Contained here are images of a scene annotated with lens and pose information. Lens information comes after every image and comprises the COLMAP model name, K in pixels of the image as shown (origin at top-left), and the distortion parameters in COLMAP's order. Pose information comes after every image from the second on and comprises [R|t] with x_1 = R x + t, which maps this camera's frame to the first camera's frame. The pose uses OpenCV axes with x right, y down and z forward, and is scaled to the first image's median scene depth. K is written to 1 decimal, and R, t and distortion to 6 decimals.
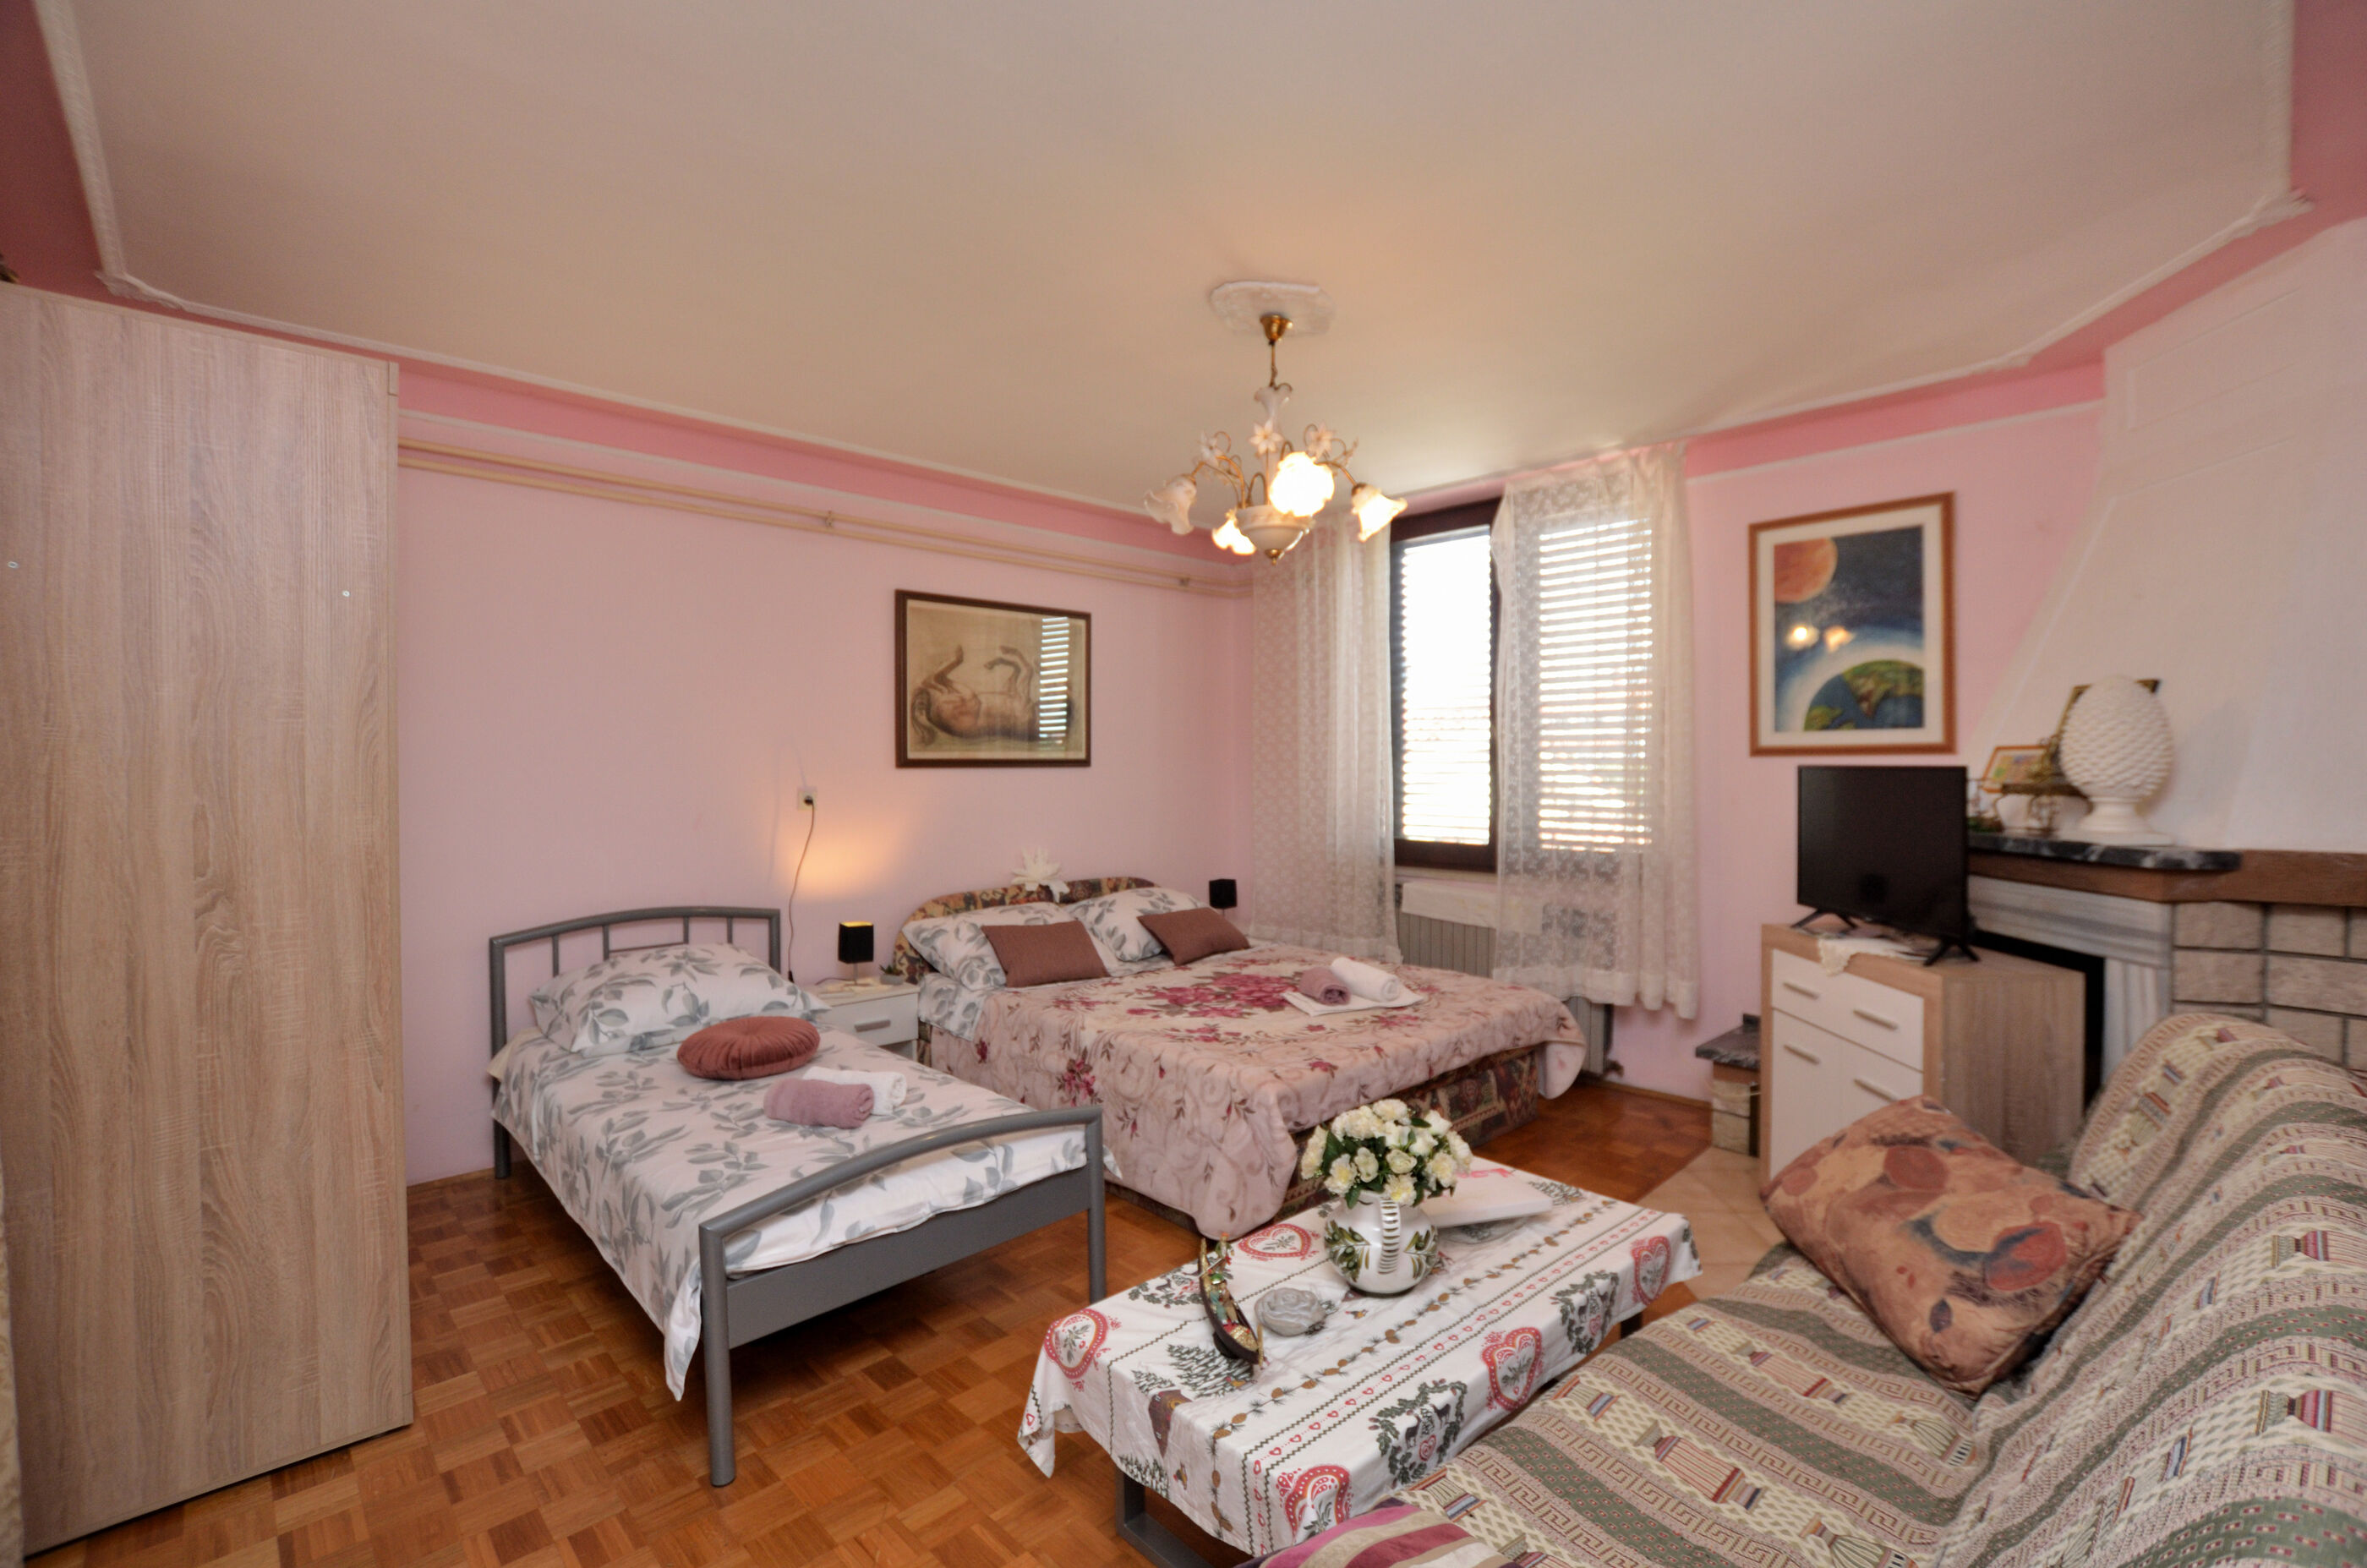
lens RADIAL K [[1043.0, 0, 1210.7], [0, 1043.0, 778.8], [0, 0, 1]] dist [-0.034630, 0.006095]
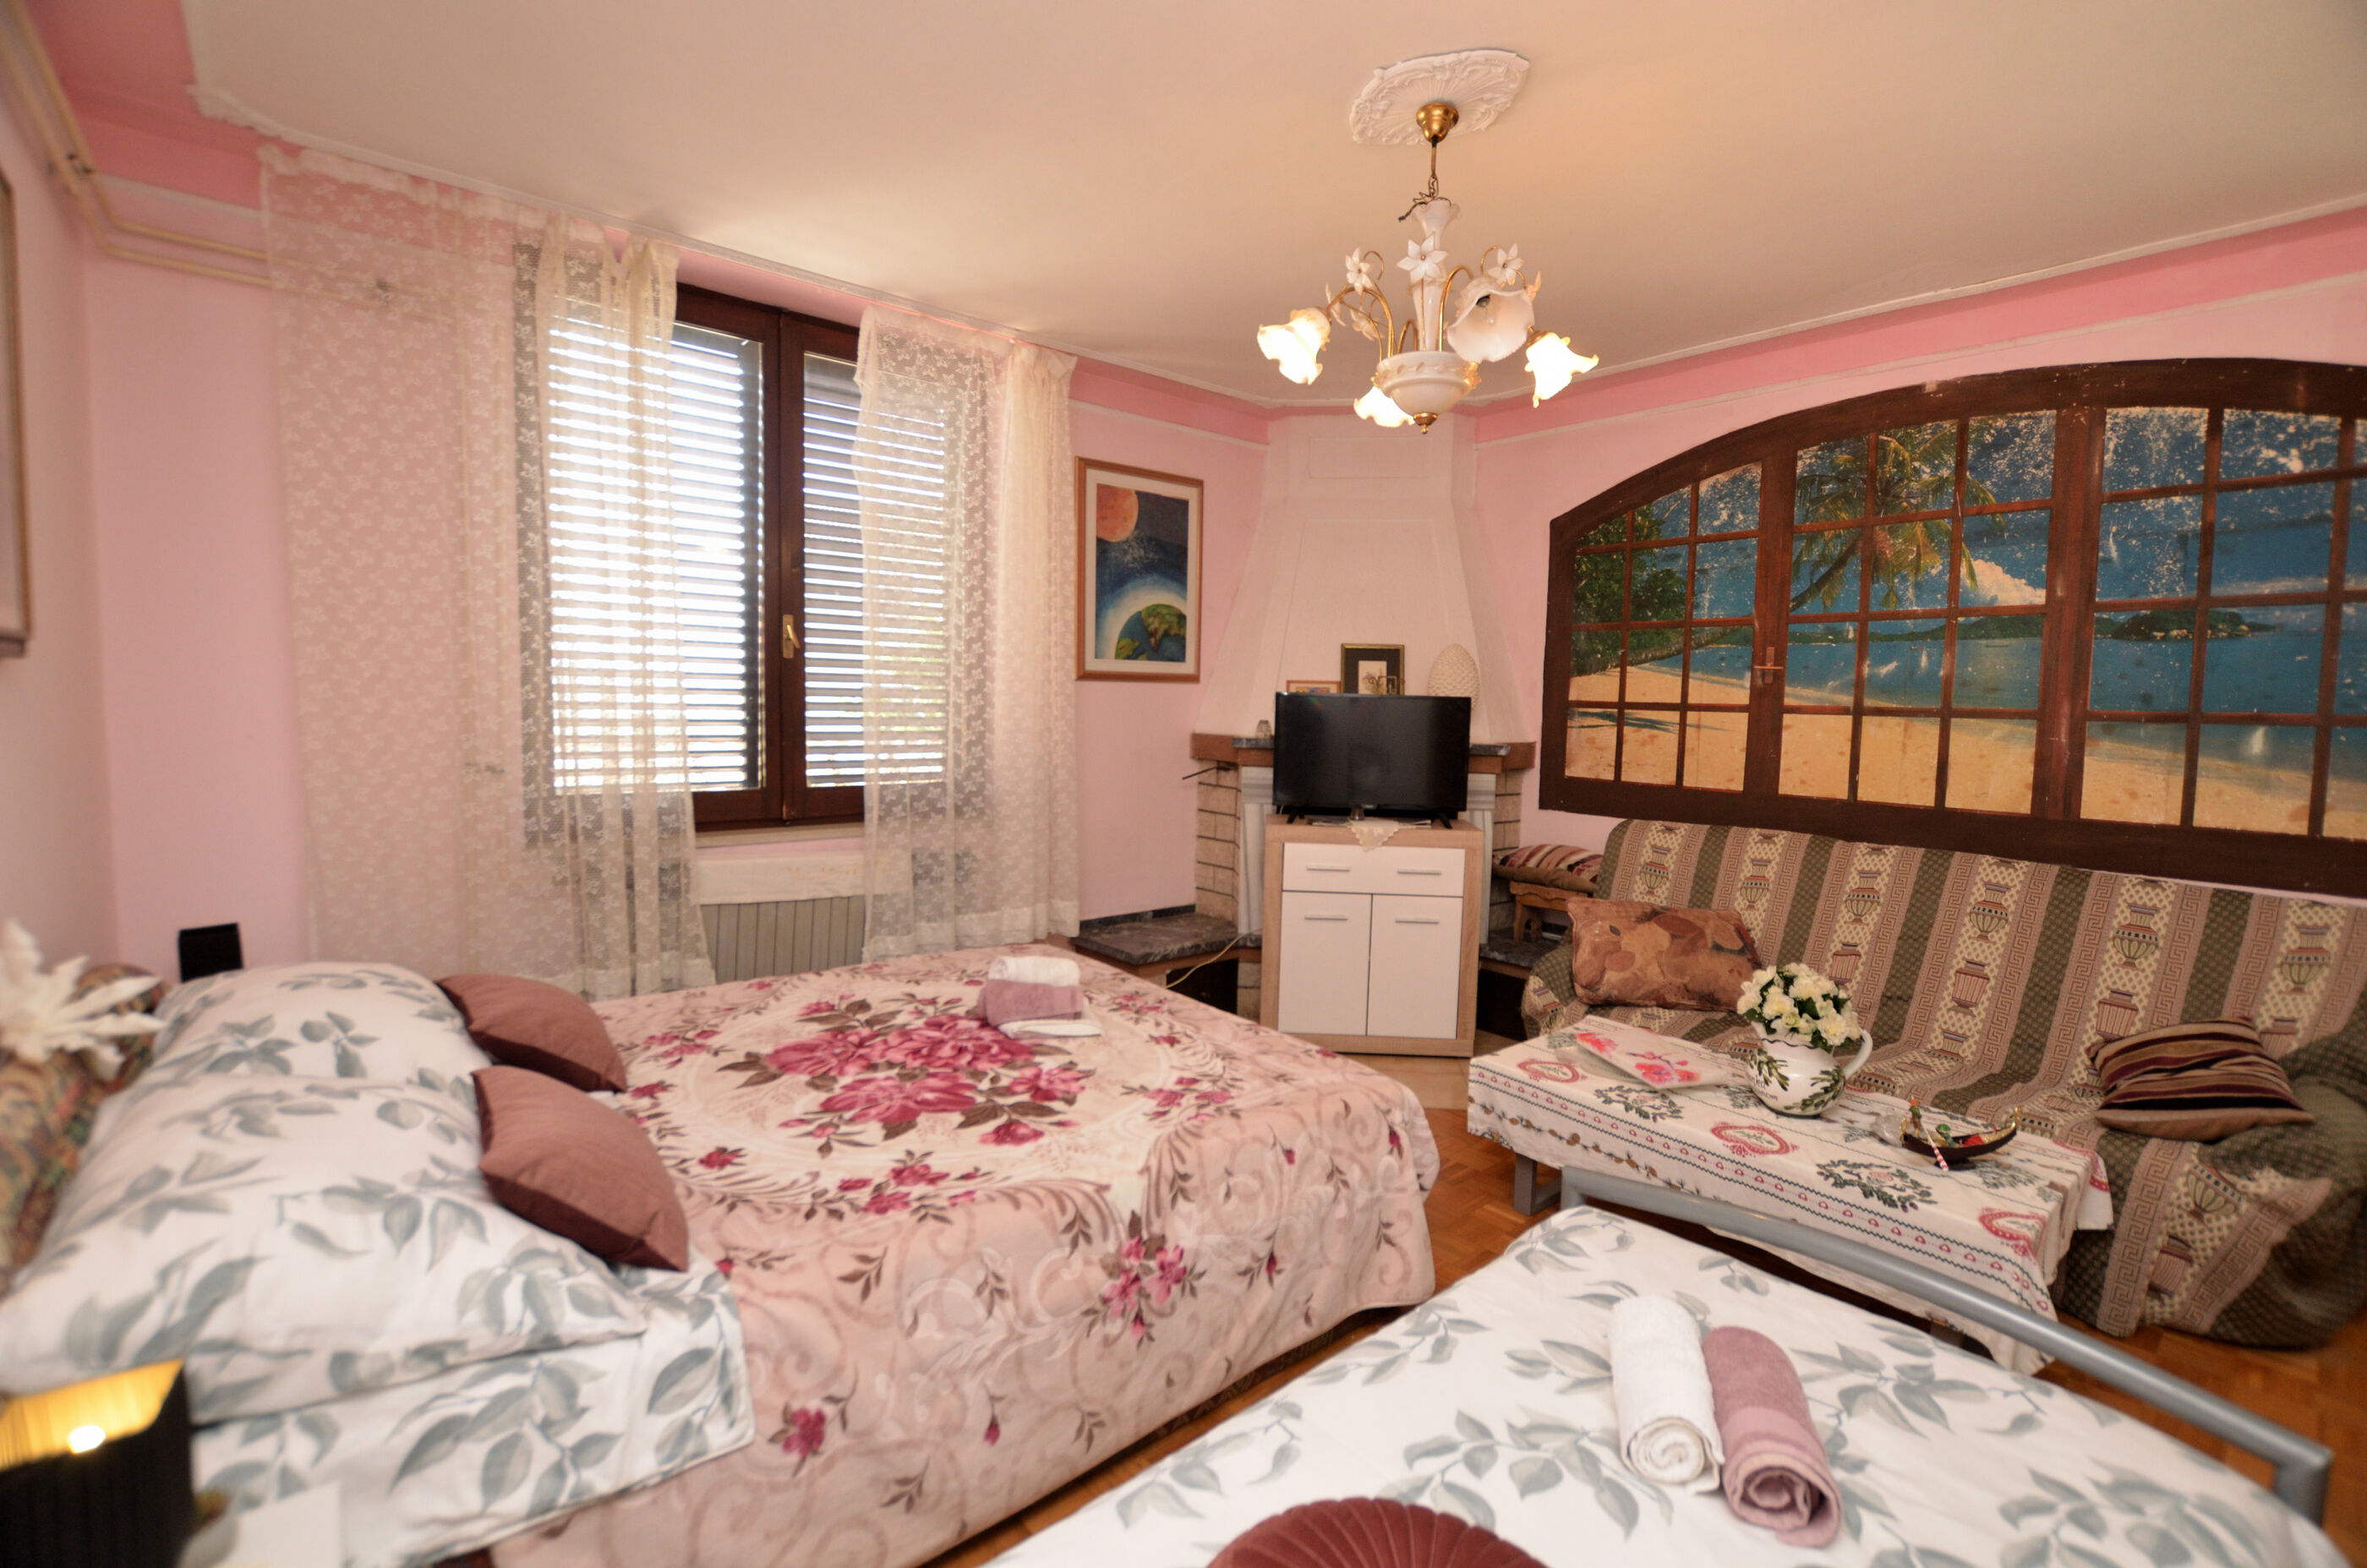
lens RADIAL K [[1043.0, 0, 1210.7], [0, 1043.0, 778.8], [0, 0, 1]] dist [-0.034630, 0.006095]
pose [[0.054640, -0.073044, 0.995831, -0.628230], [-0.009840, 0.997233, 0.073687, -0.001174], [-0.998458, -0.013825, 0.053770, 0.938948]]
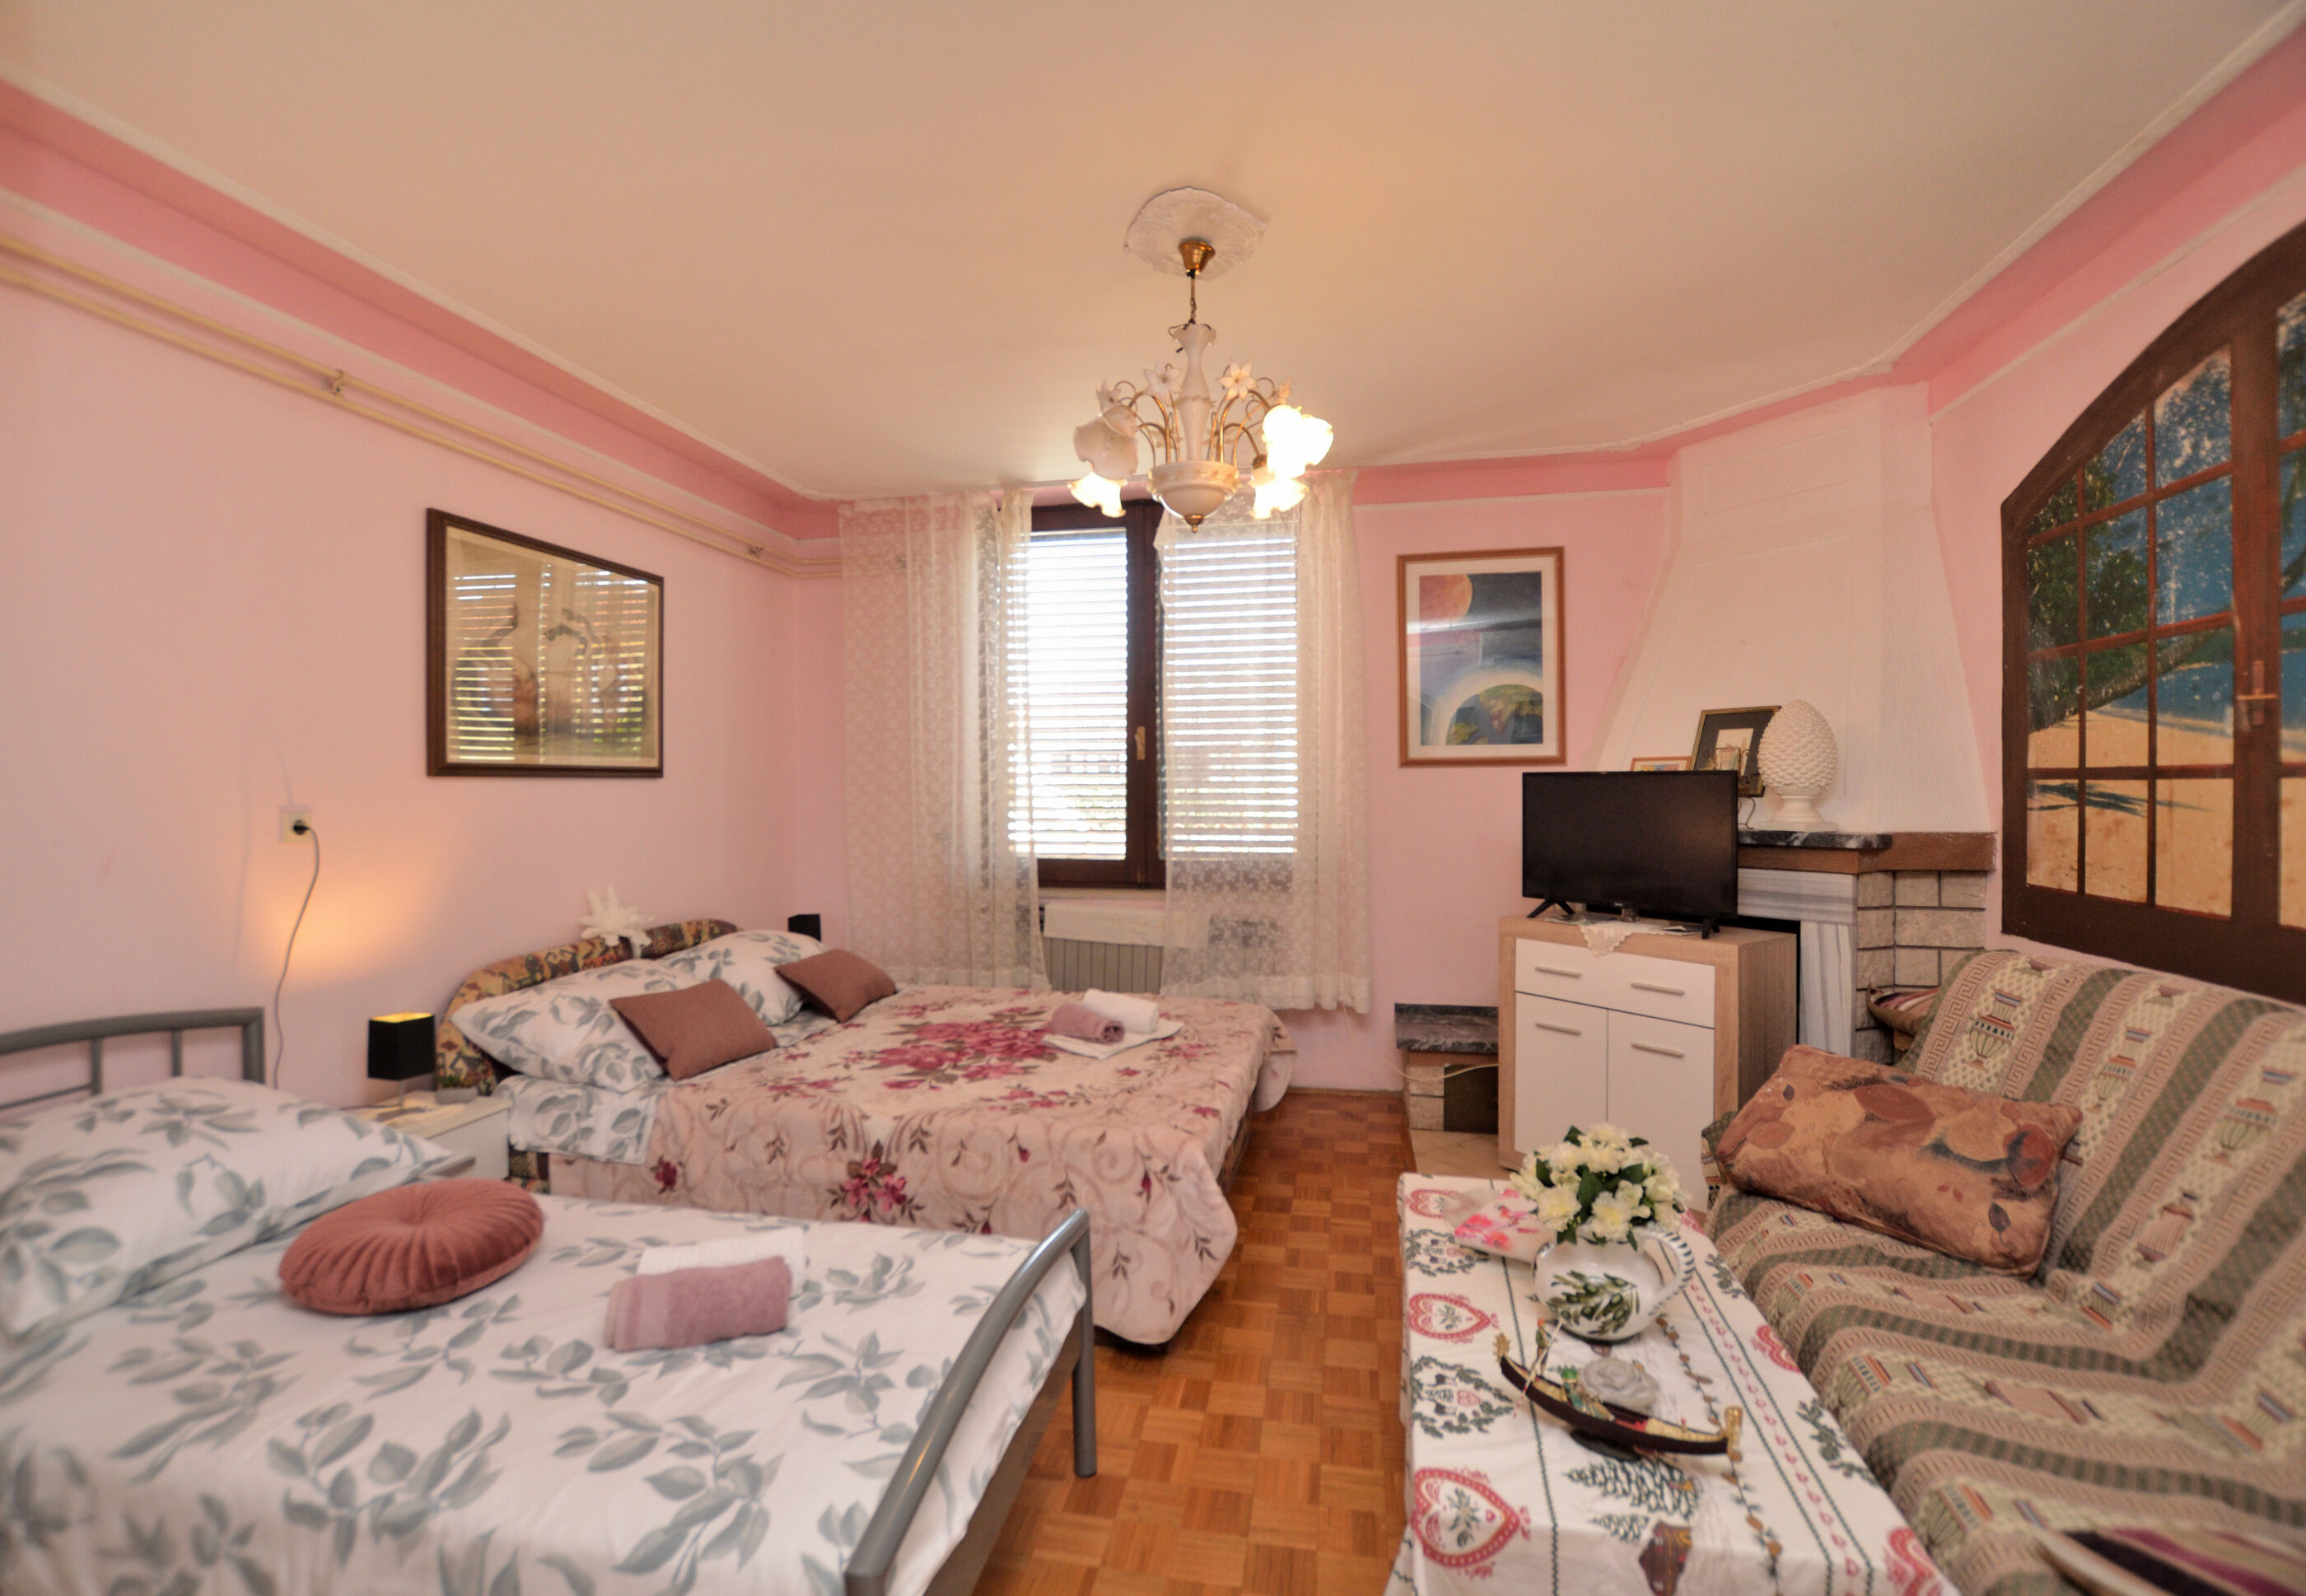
lens RADIAL K [[1062.9, 0, 1126.7], [0, 1062.9, 795.1], [0, 0, 1]] dist [-0.028290, 0.000570]
pose [[0.836580, -0.005894, 0.547813, -0.390524], [0.009269, 0.999951, -0.003397, 0.010310], [-0.547767, 0.007919, 0.836594, 0.255914]]
